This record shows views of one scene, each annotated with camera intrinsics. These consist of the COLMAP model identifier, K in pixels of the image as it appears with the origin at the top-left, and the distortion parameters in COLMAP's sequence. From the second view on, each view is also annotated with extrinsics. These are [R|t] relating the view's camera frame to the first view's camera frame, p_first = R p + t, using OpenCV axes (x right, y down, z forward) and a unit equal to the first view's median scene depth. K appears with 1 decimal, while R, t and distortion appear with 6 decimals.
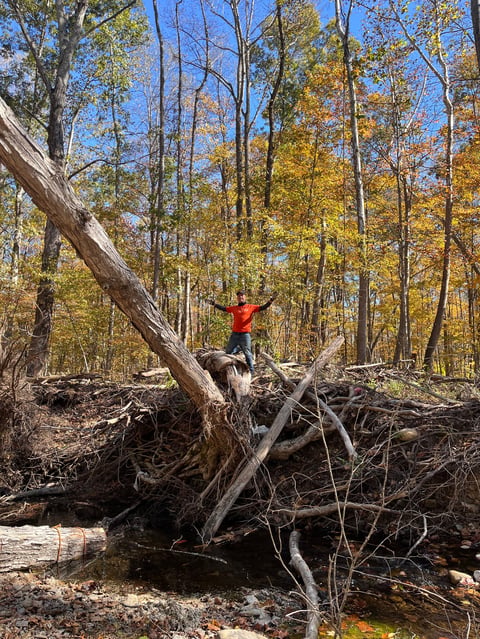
lens RADIAL K [[479.5, 0, 241.7], [0, 479.5, 317.4], [0, 0, 1]] dist [-0.002041, -0.008059]
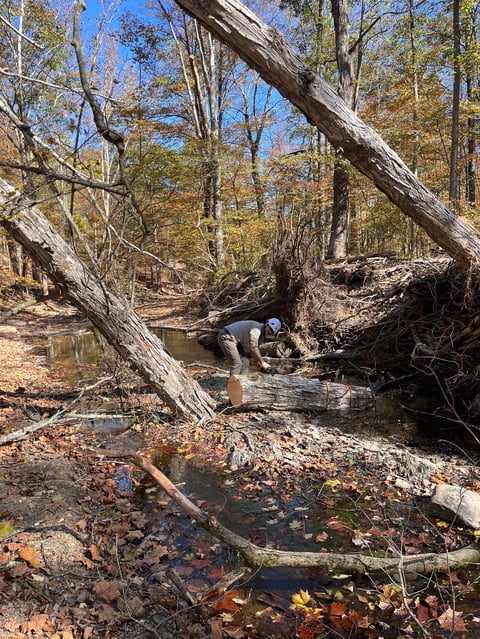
lens RADIAL K [[479.5, 0, 241.5], [0, 479.5, 319.3], [0, 0, 1]] dist [-0.002041, -0.008059]
pose [[0.796988, 0.022153, -0.603589, 0.137248], [0.124767, 0.971735, 0.200408, 0.044768], [0.590968, -0.235031, 0.771698, 0.042919]]
